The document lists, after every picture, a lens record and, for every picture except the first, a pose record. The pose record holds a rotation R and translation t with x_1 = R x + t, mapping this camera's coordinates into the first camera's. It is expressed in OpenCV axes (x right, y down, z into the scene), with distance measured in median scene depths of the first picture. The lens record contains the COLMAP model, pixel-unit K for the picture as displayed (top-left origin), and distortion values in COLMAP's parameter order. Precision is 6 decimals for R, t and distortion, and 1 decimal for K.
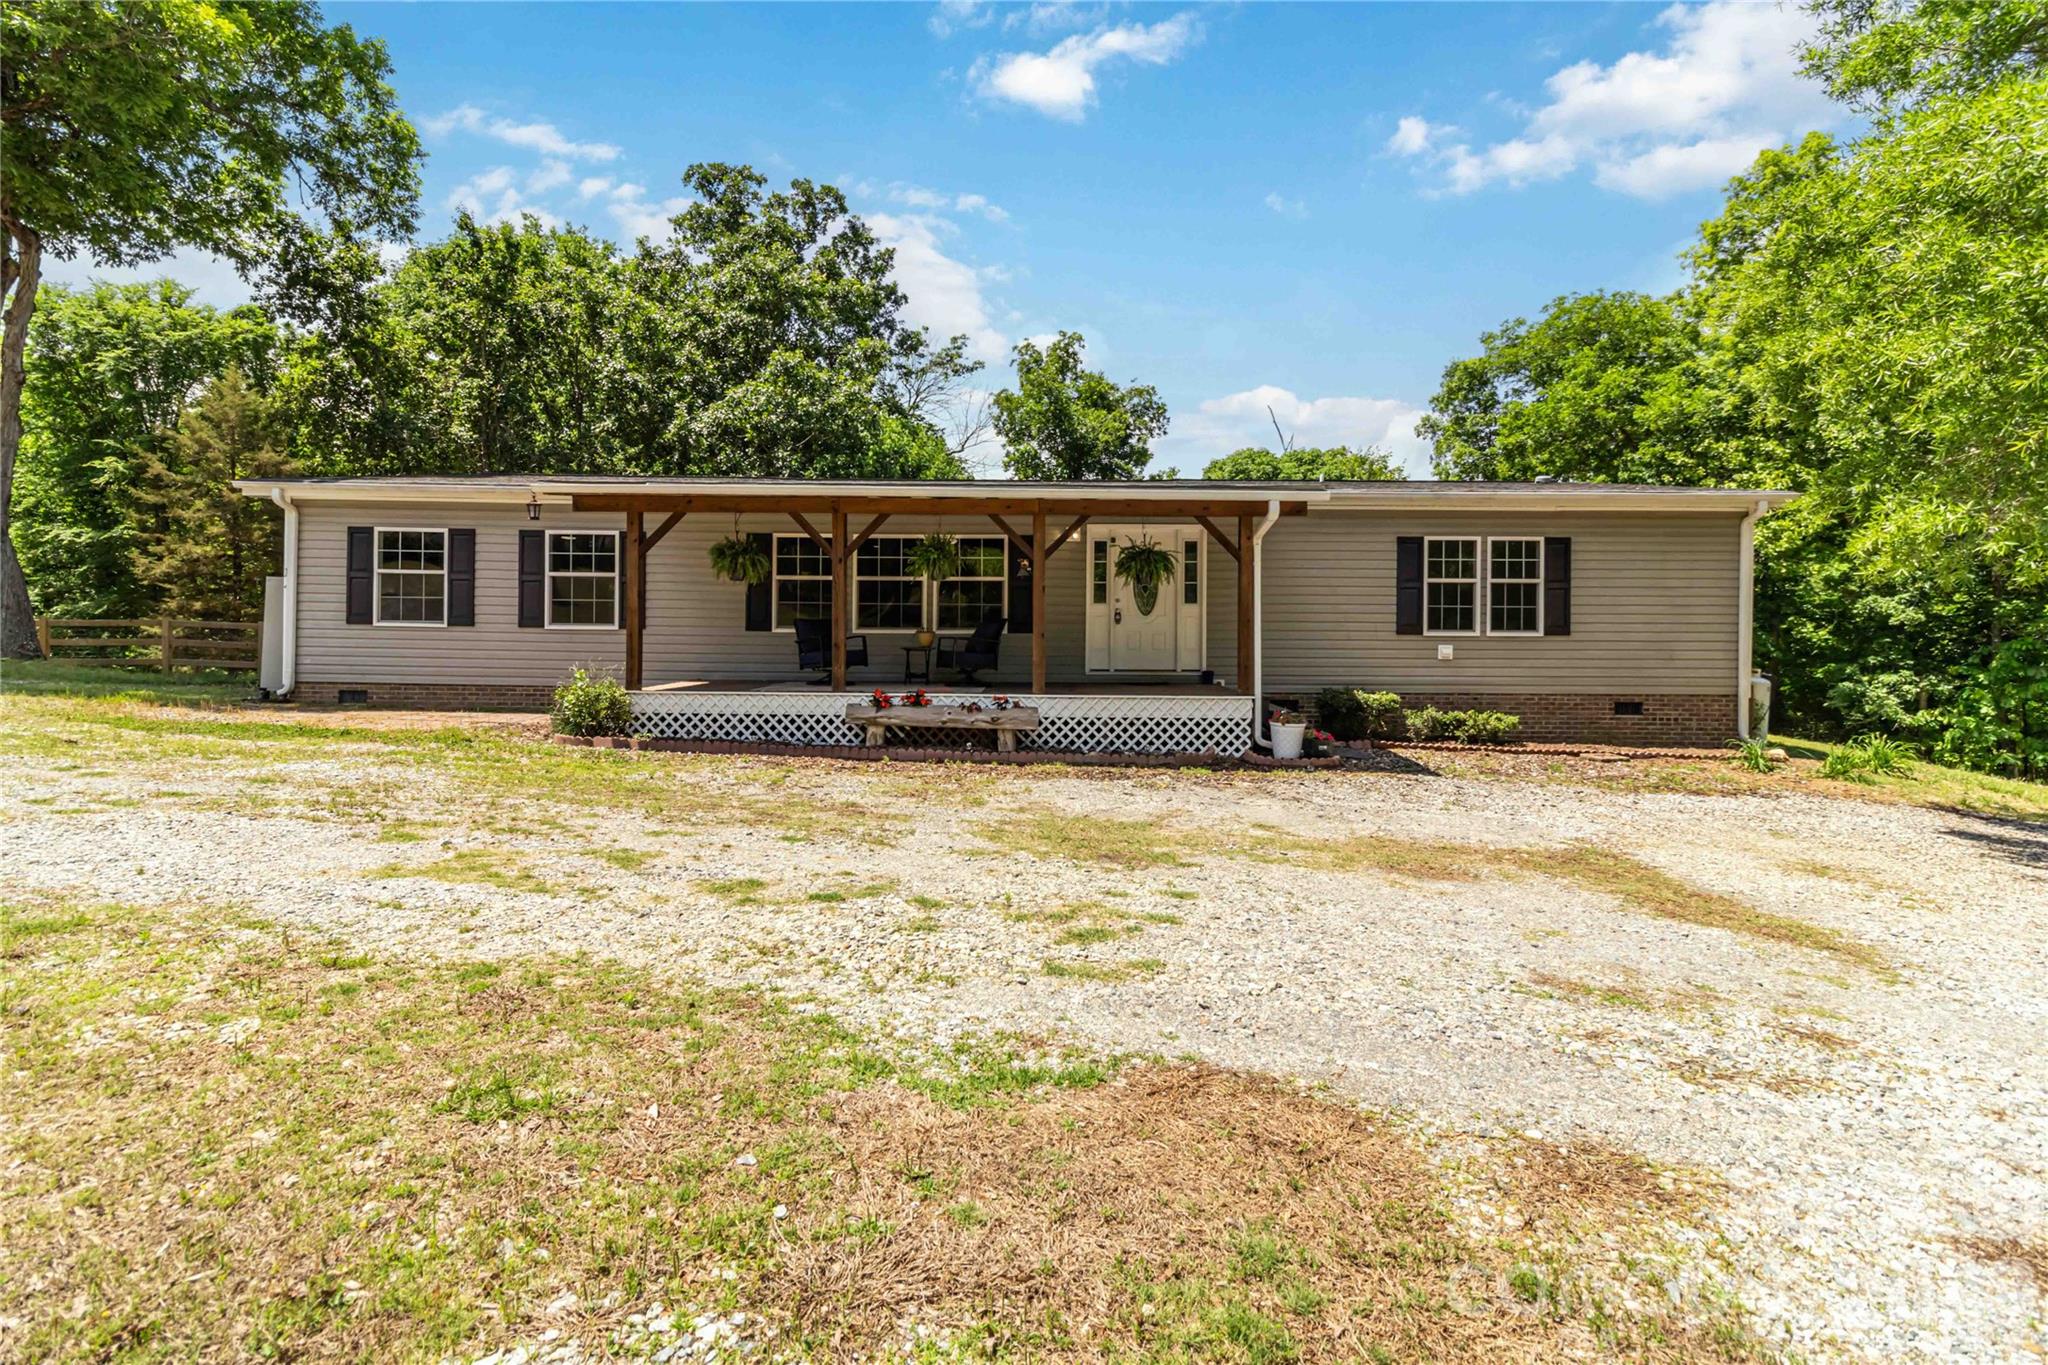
lens RADIAL K [[958.8, 0, 1030.0], [0, 958.8, 643.6], [0, 0, 1]] dist [0.003053, 0.000391]
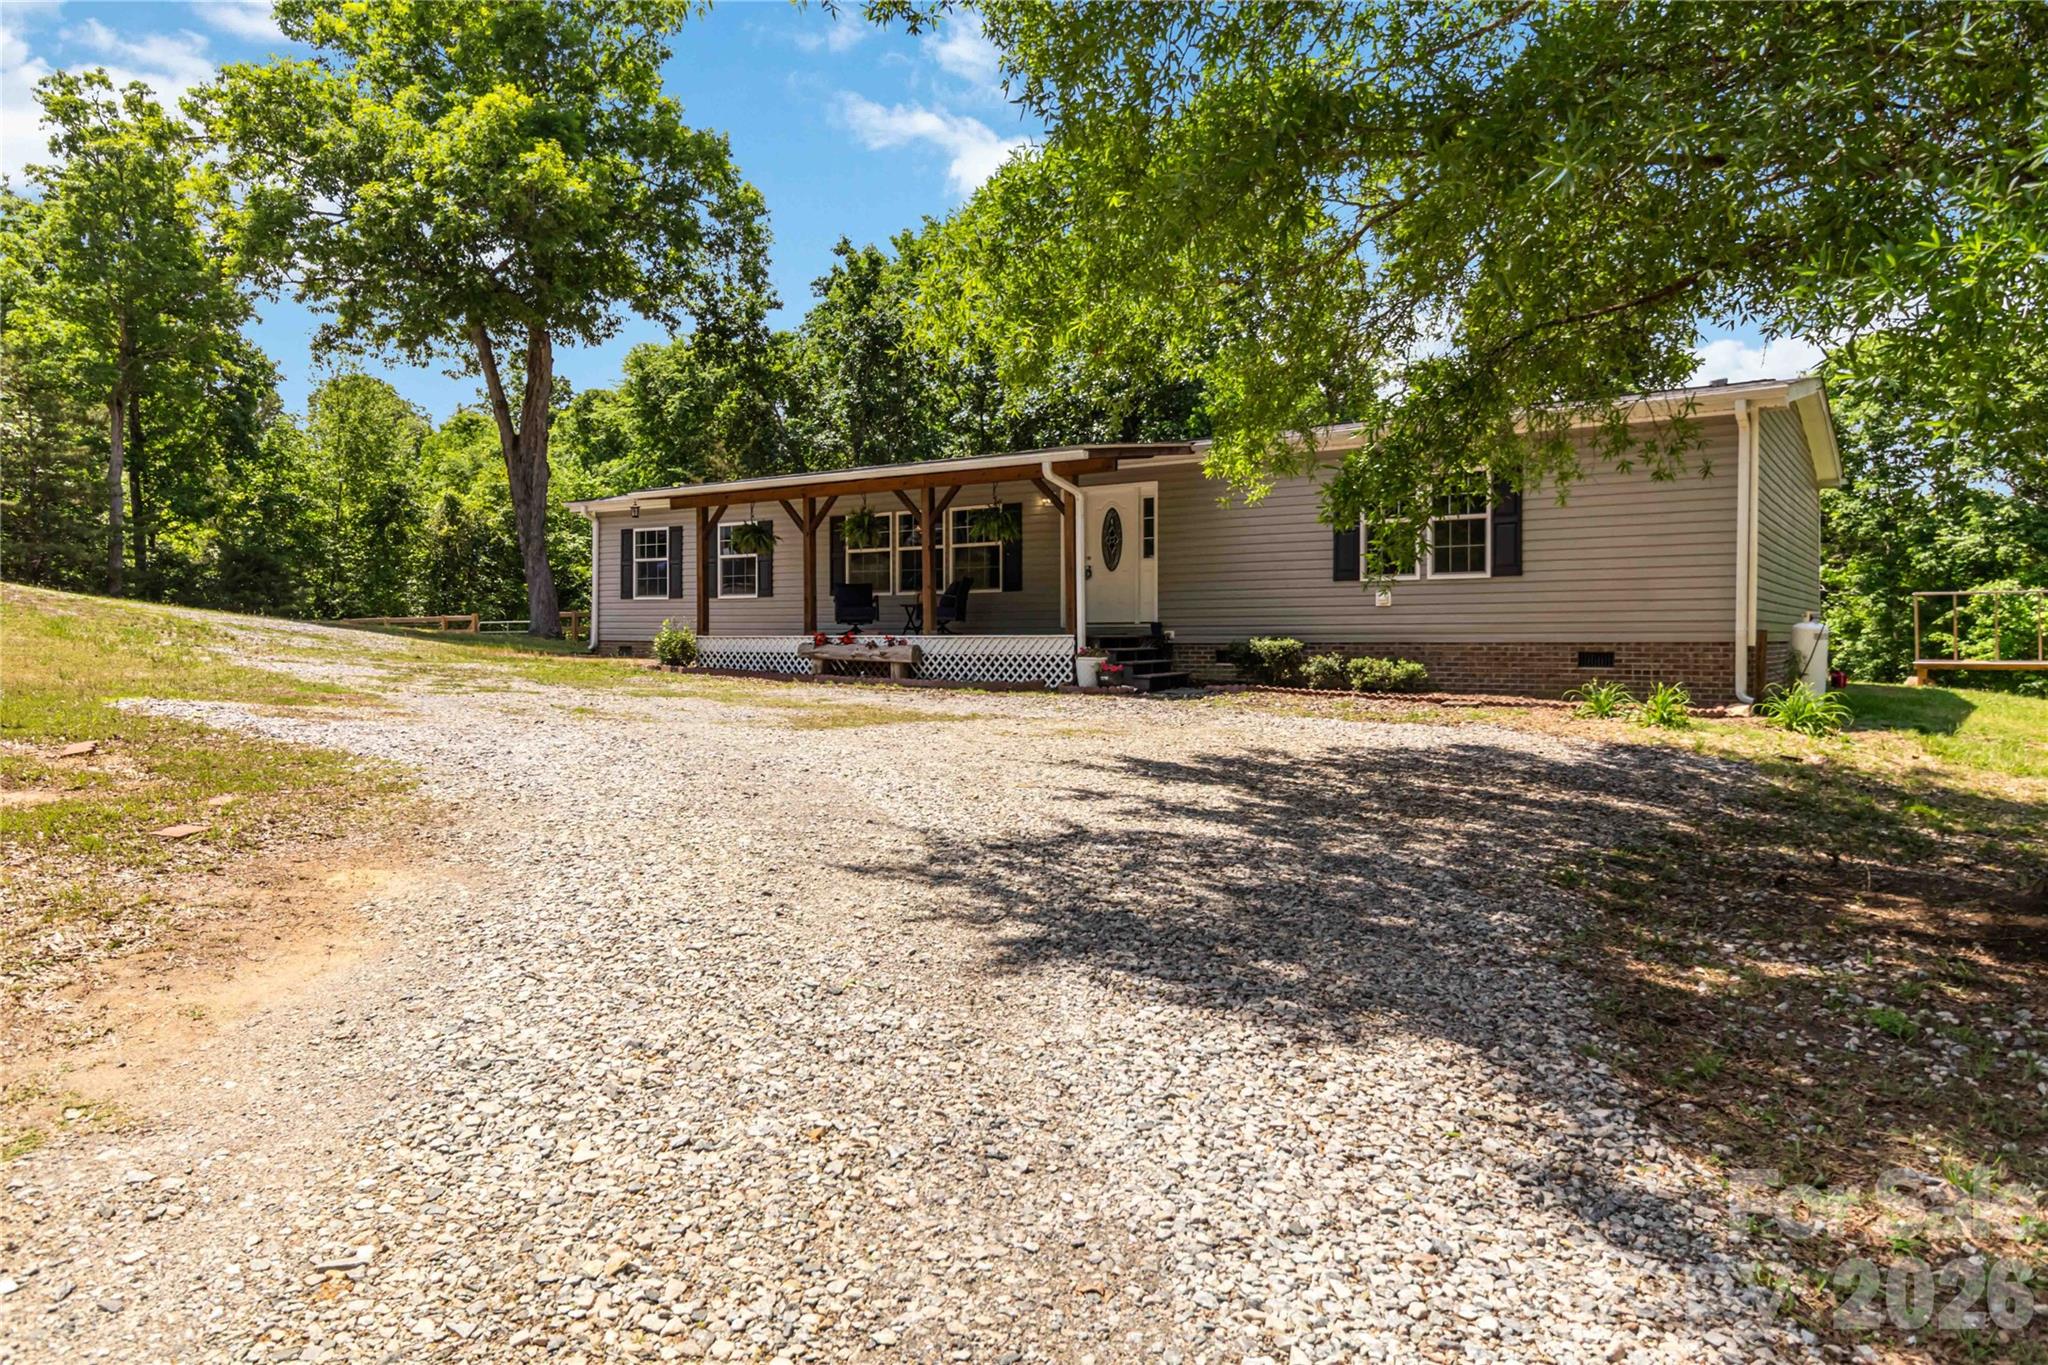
lens RADIAL K [[1333.7, 0, 1024.0], [0, 1333.7, 682.5], [0, 0, 1]] dist [-0.000803, -0.001129]
pose [[0.817178, 0.009599, -0.576306, 0.600231], [-0.000972, 0.999883, 0.015276, 0.047833], [0.576385, -0.011923, 0.817091, -0.176302]]
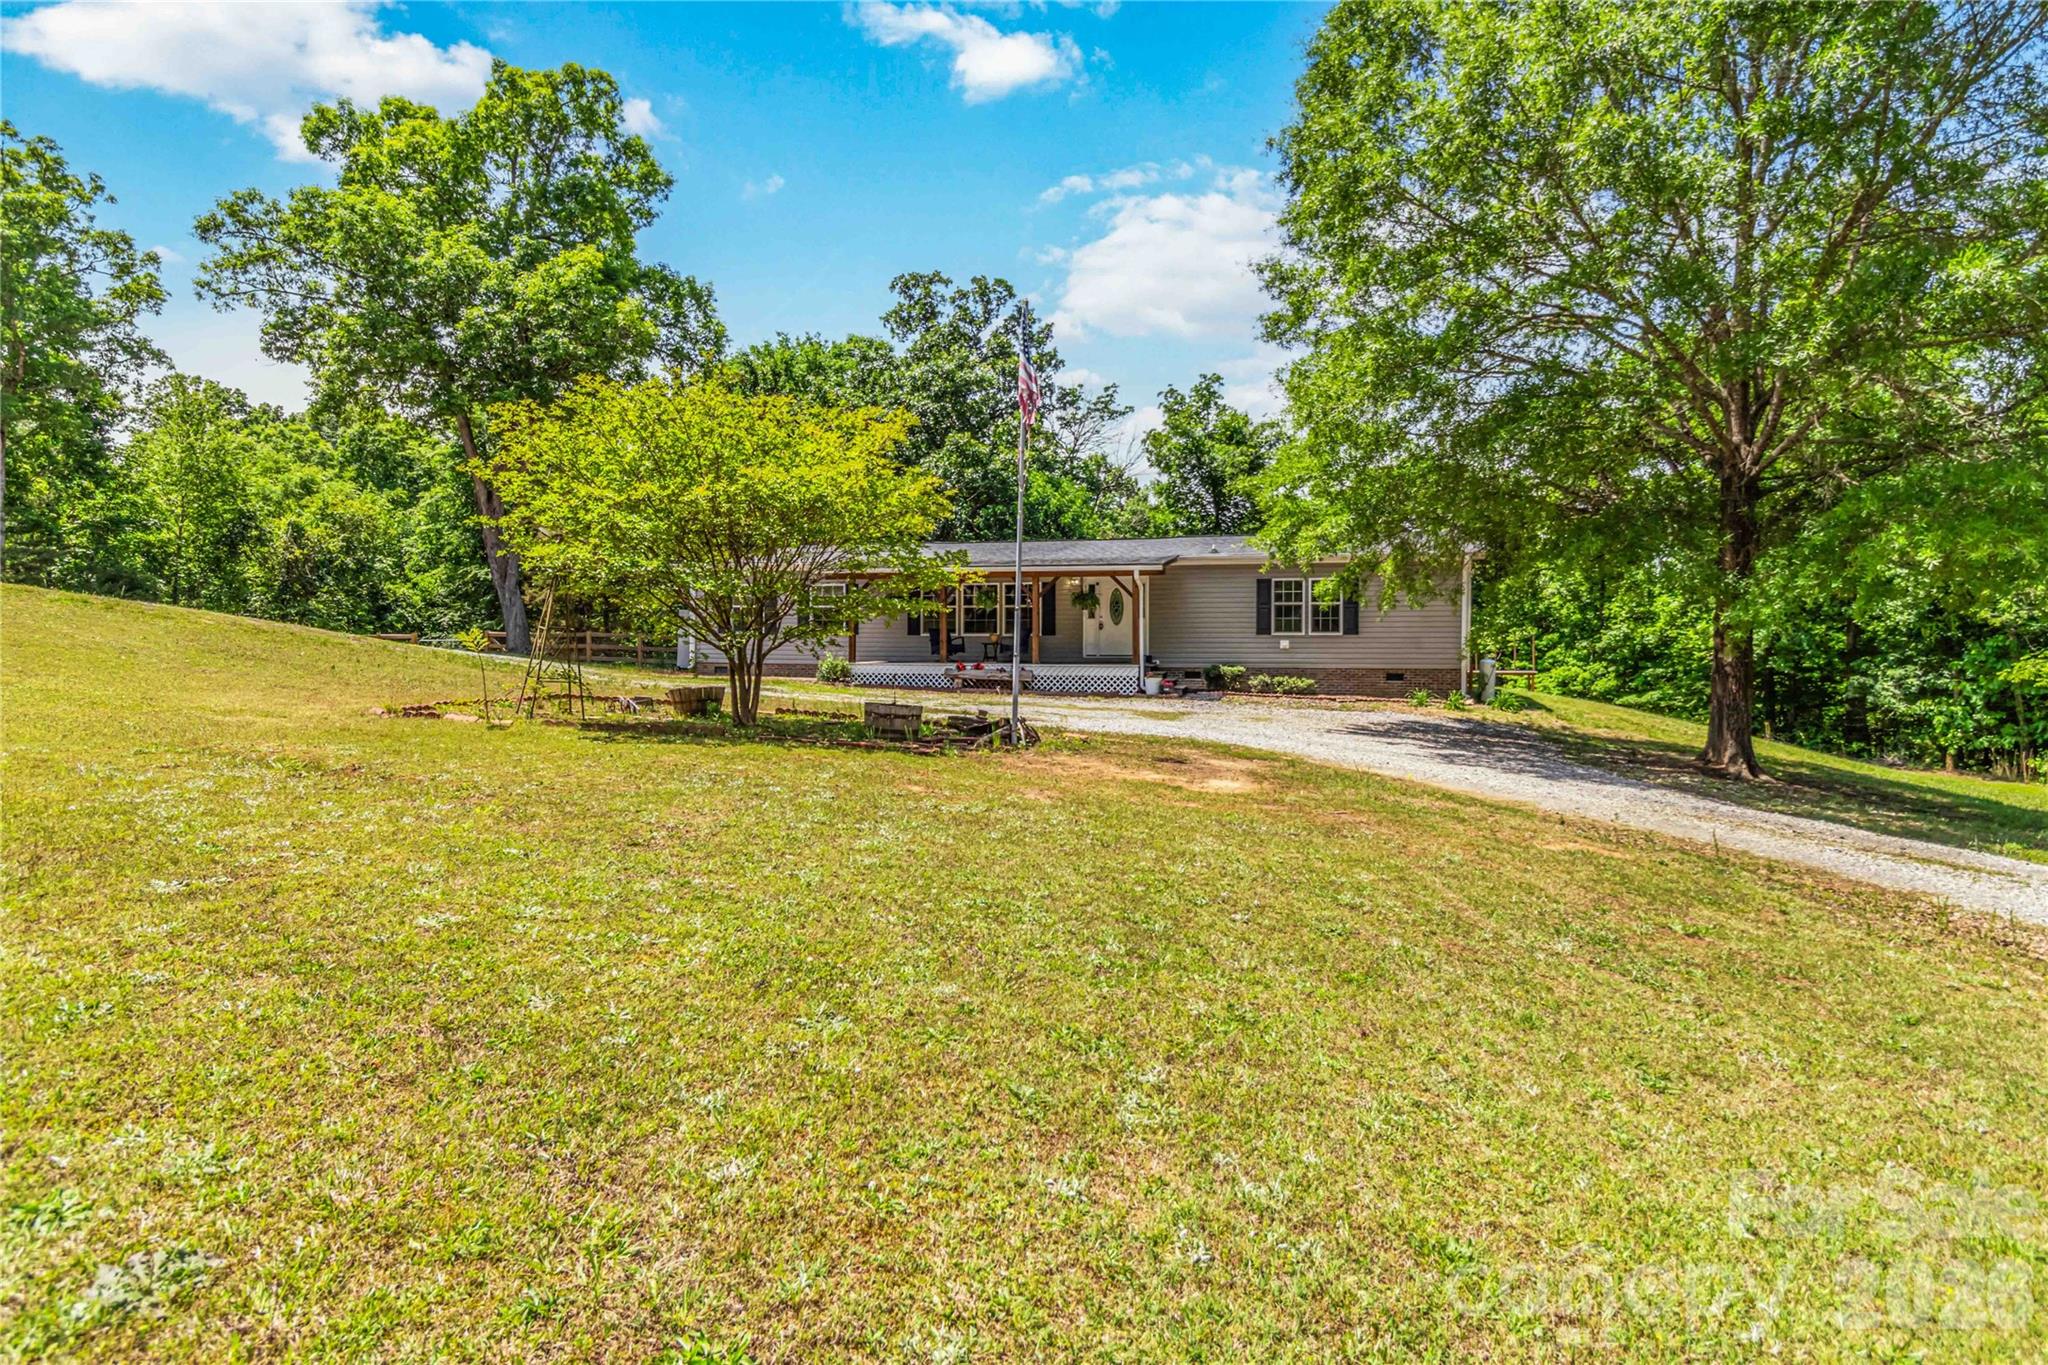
lens RADIAL K [[1133.9, 0, 1024.0], [0, 1133.9, 682.5], [0, 0, 1]] dist [0.001049, 0.001665]
pose [[0.969247, 0.003032, -0.246073, 0.322775], [0.003006, 0.999704, 0.024155, 0.018023], [0.246073, -0.024152, 0.968950, -0.754290]]
